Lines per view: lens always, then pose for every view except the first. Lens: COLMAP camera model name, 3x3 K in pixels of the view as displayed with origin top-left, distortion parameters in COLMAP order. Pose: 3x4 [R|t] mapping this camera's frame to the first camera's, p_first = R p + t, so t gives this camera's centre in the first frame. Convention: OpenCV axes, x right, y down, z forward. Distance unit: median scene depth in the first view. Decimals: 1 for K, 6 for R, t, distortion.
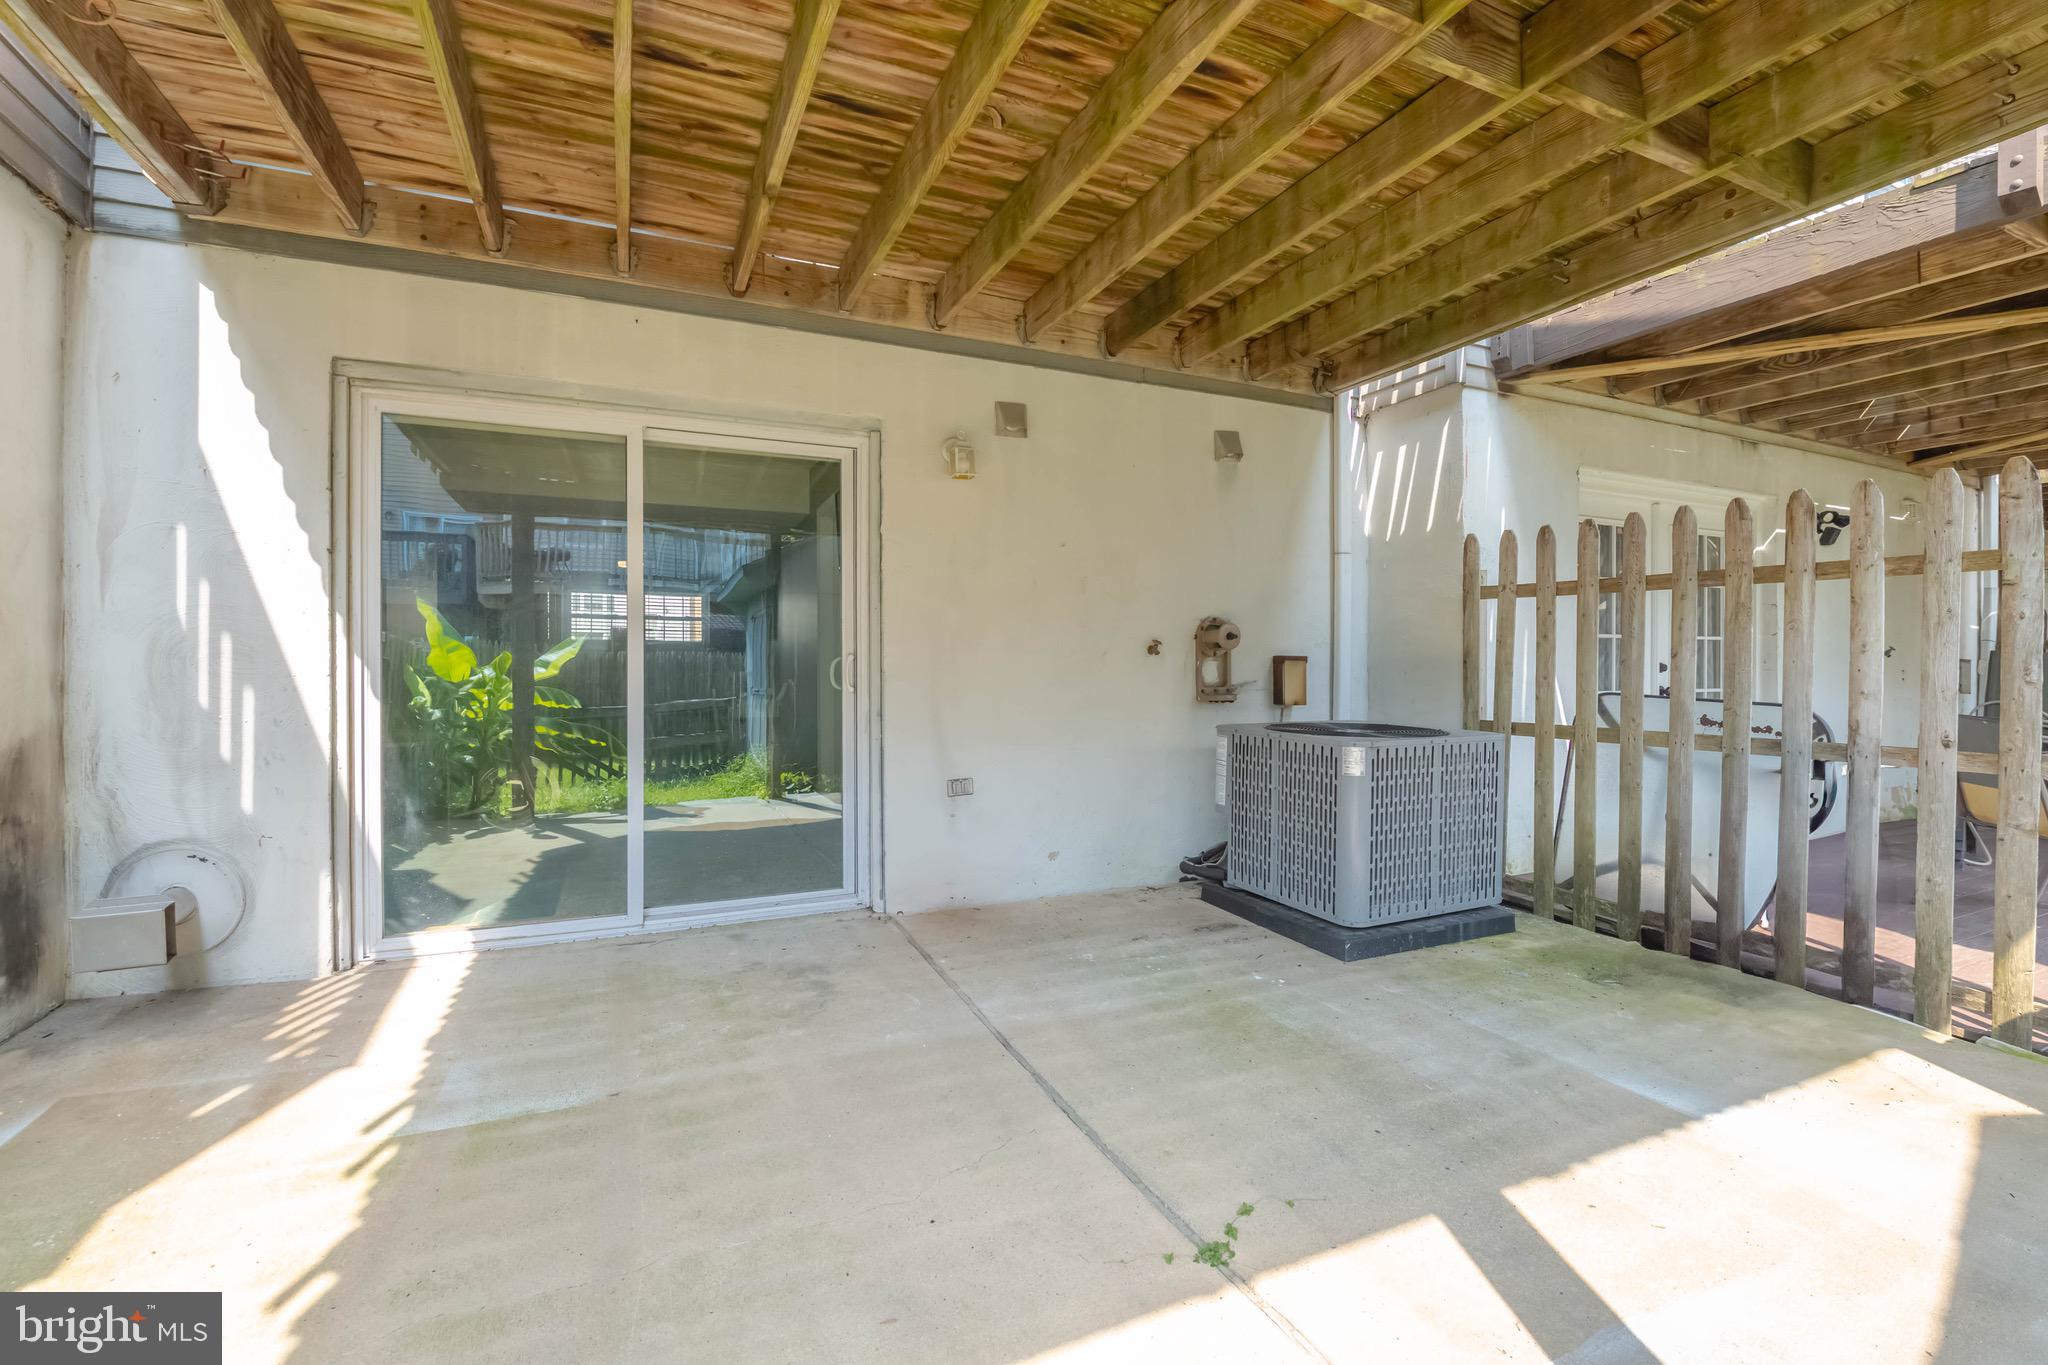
lens RADIAL K [[910.5, 0, 1027.0], [0, 910.5, 683.3], [0, 0, 1]] dist [-0.013564, -0.003205]
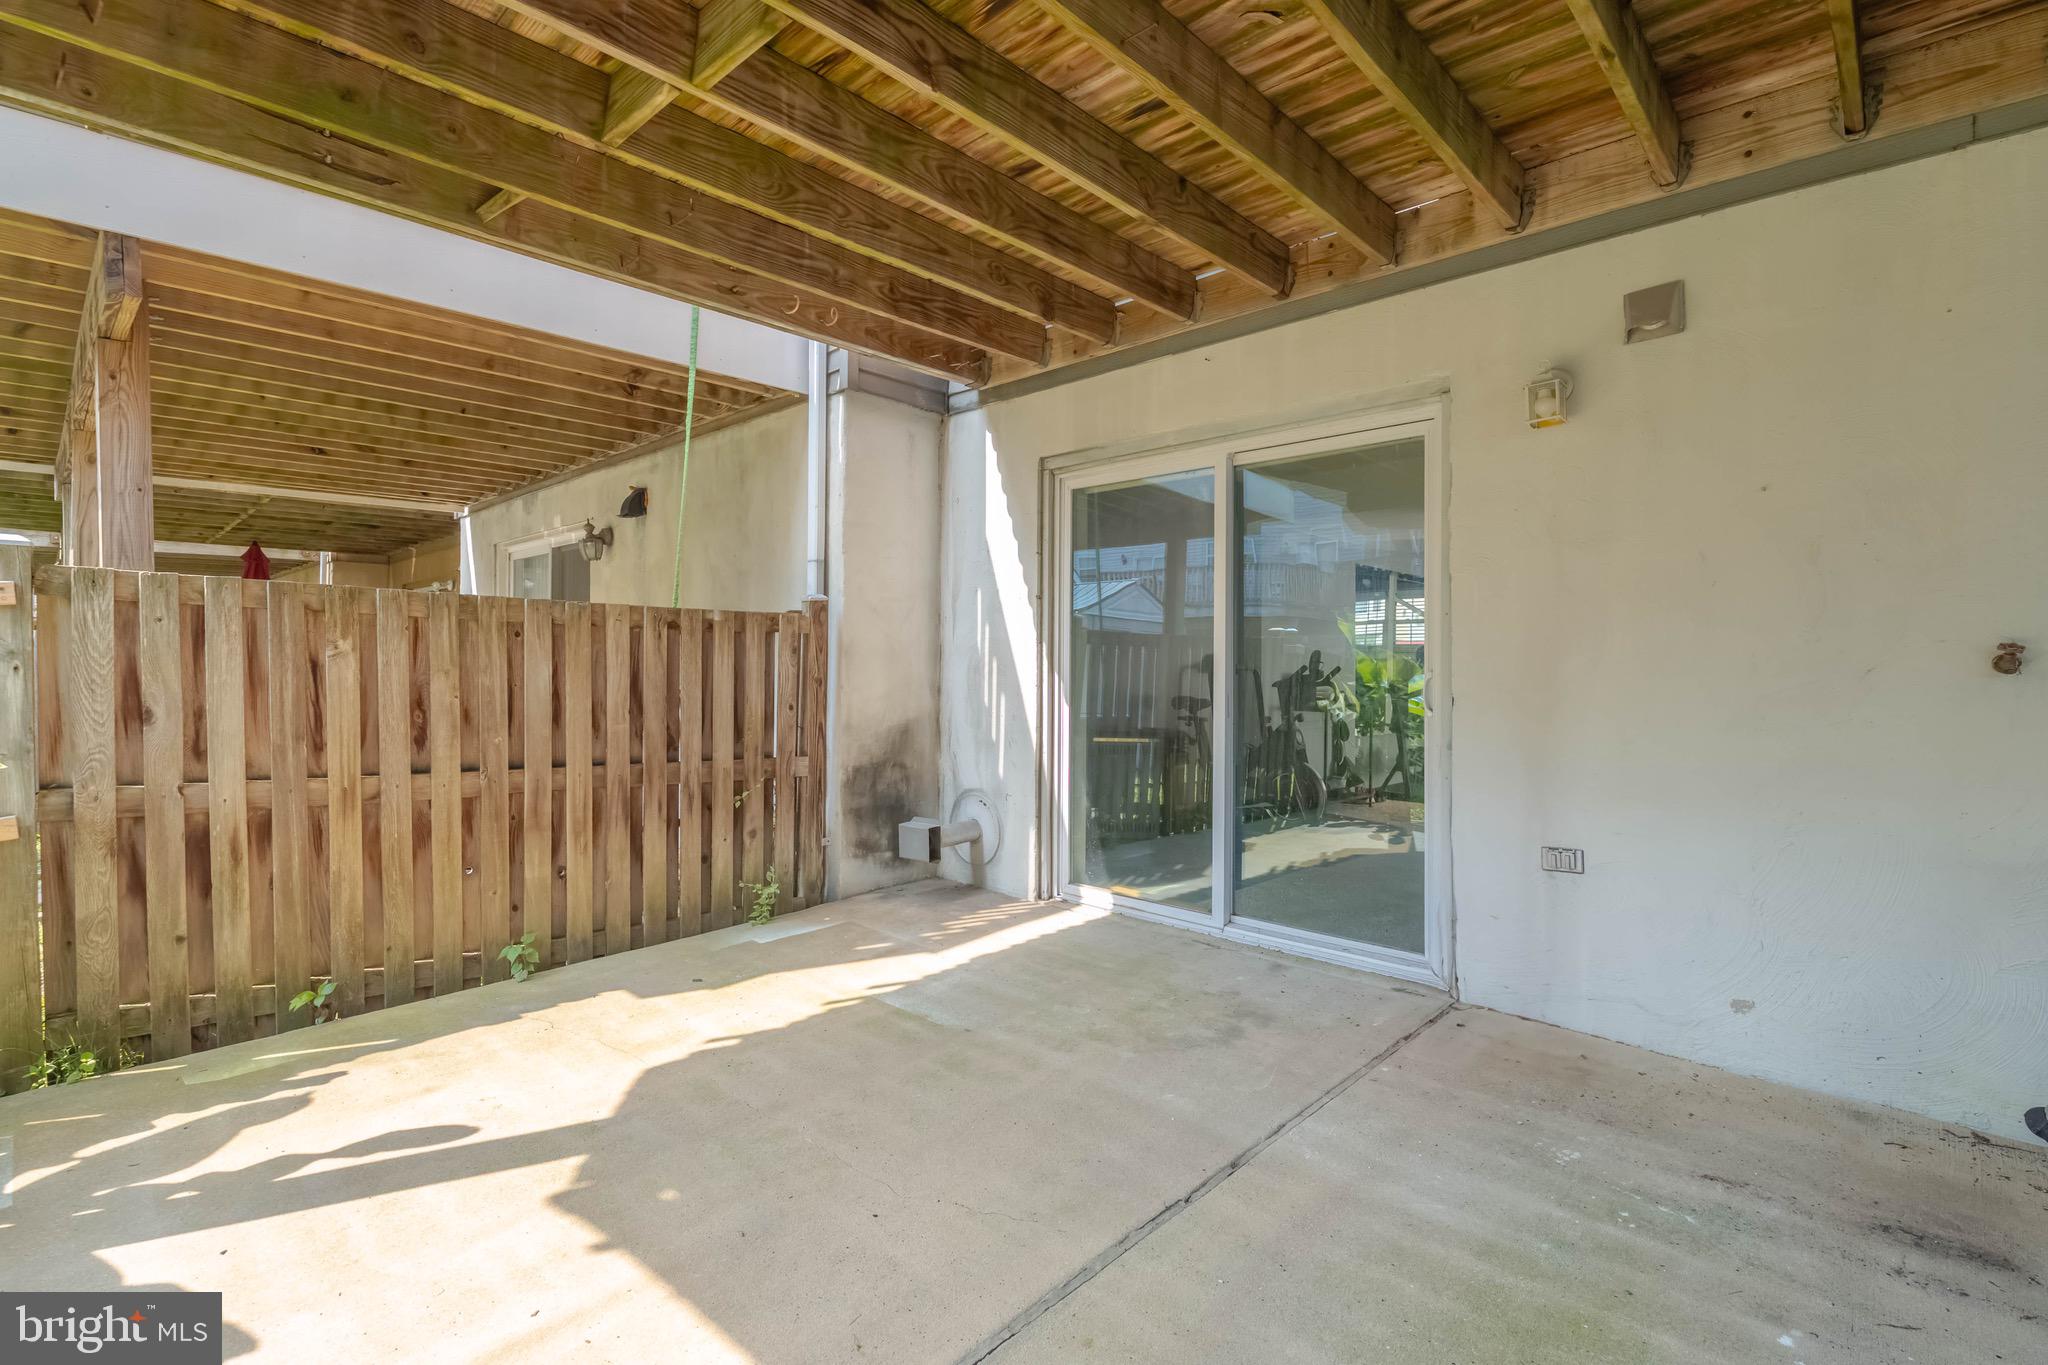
lens RADIAL K [[949.1, 0, 1016.9], [0, 949.1, 670.3], [0, 0, 1]] dist [-0.005097, -0.003408]
pose [[0.365823, 0.006907, -0.930659, 0.614171], [-0.018353, 0.999832, 0.000206, -0.034414], [0.930503, 0.017005, 0.365888, 0.451676]]
